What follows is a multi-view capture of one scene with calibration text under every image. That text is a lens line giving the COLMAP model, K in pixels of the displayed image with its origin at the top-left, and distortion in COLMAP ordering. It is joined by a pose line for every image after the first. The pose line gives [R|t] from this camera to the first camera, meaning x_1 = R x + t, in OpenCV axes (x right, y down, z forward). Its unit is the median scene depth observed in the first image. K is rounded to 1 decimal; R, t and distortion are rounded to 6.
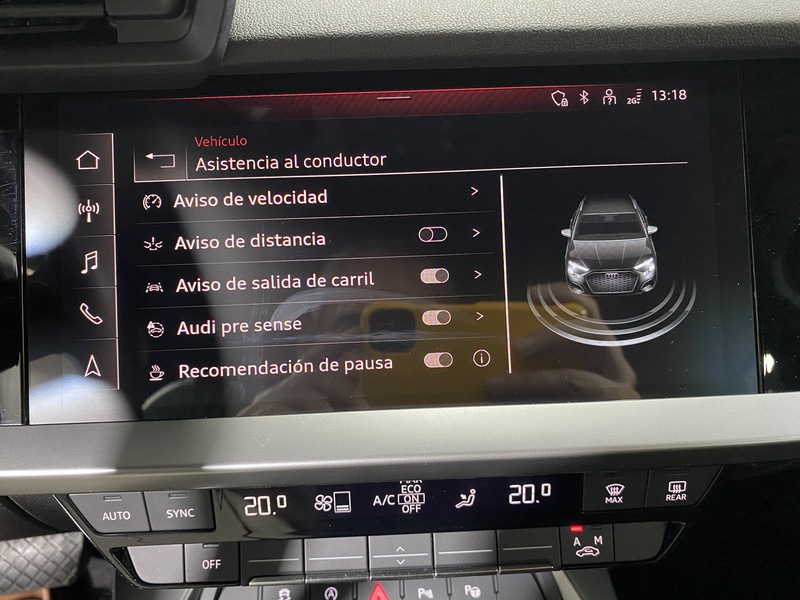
lens RADIAL K [[633.1, 0, 397.3], [0, 633.1, 305.2], [0, 0, 1]] dist [0.014989, -0.023933]
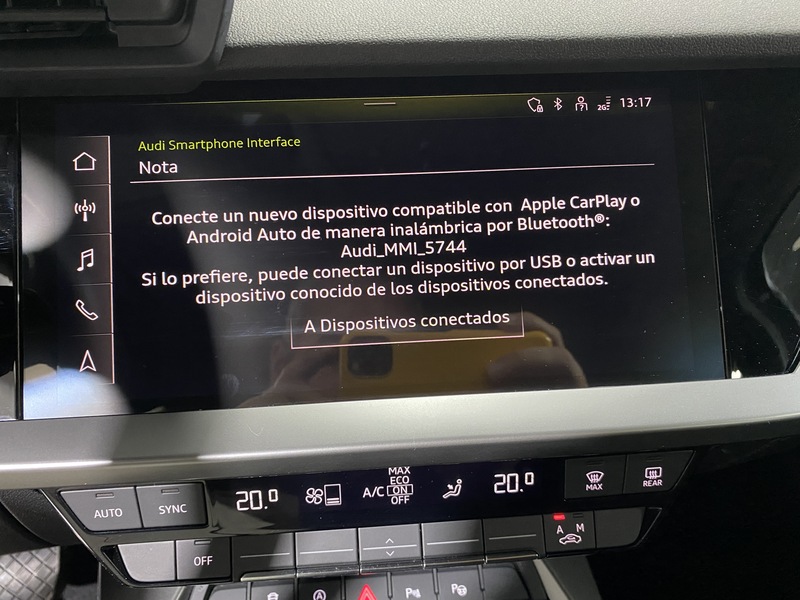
lens RADIAL K [[633.1, 0, 402.3], [0, 633.1, 307.5], [0, 0, 1]] dist [0.014989, -0.023933]
pose [[0.998985, -0.009685, 0.043981, -0.016700], [0.011436, 0.999145, -0.039732, 0.050411], [-0.043559, 0.040195, 0.998242, -0.040013]]
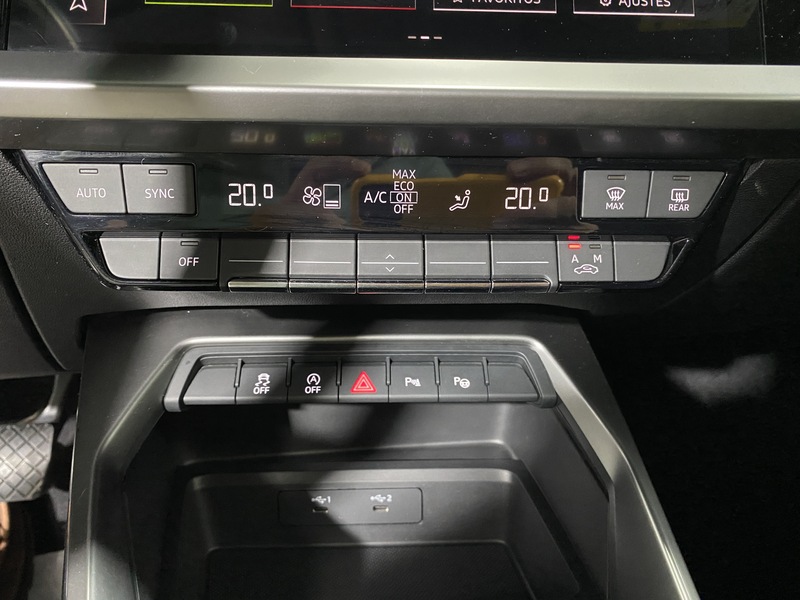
lens RADIAL K [[633.1, 0, 404.0], [0, 633.1, 303.2], [0, 0, 1]] dist [0.014989, -0.023933]
pose [[0.998985, 0.041135, 0.018337, 0.011544], [-0.039383, 0.995394, -0.087410, 0.553270], [-0.021849, 0.086599, 0.996004, 0.062804]]
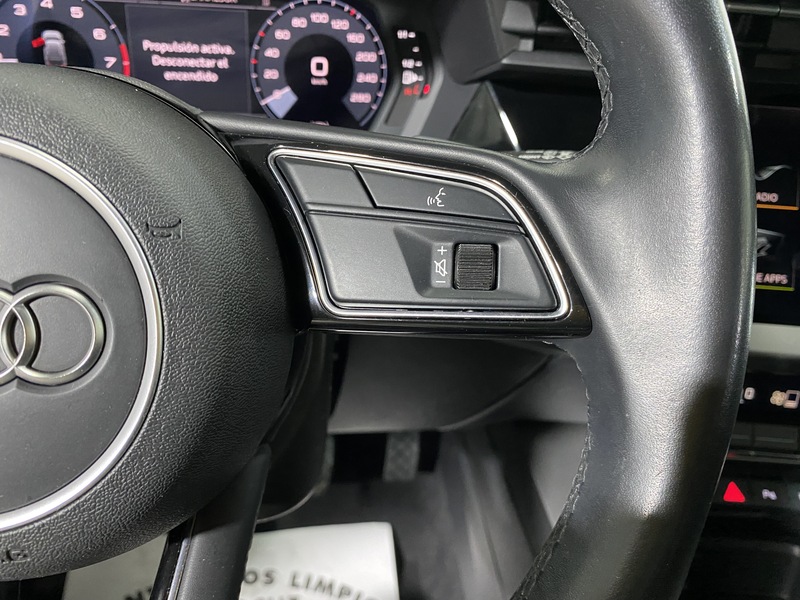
lens RADIAL K [[633.1, 0, 401.3], [0, 633.1, 305.9], [0, 0, 1]] dist [0.014989, -0.023933]
pose [[0.992350, 0.114370, -0.046489, -0.912290], [-0.114525, 0.993420, -0.000682, 0.206257], [0.046105, 0.006001, 0.998919, -0.451669]]
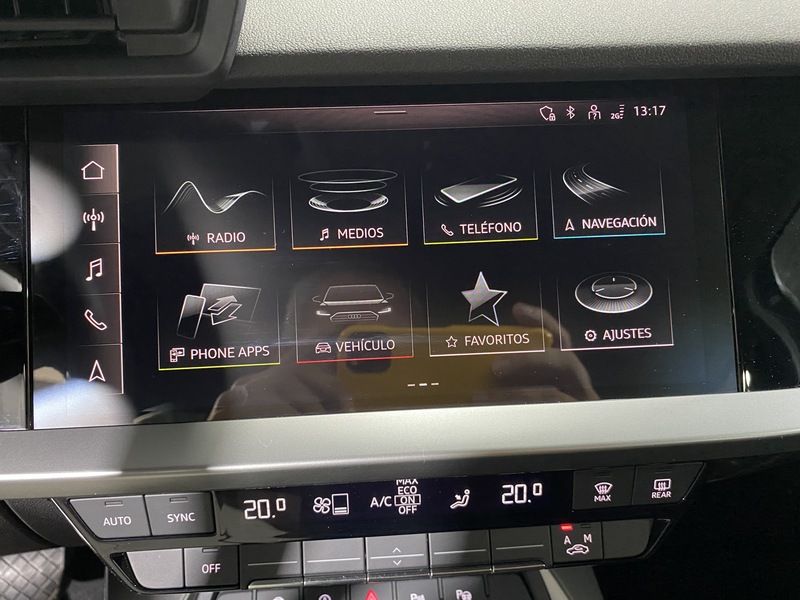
lens RADIAL K [[633.1, 0, 395.1], [0, 633.1, 314.2], [0, 0, 1]] dist [0.014989, -0.023933]
pose [[0.999416, -0.005303, 0.033770, -0.031515], [0.006029, 0.999752, -0.021442, 0.026210], [-0.033648, 0.021633, 0.999200, -0.033420]]
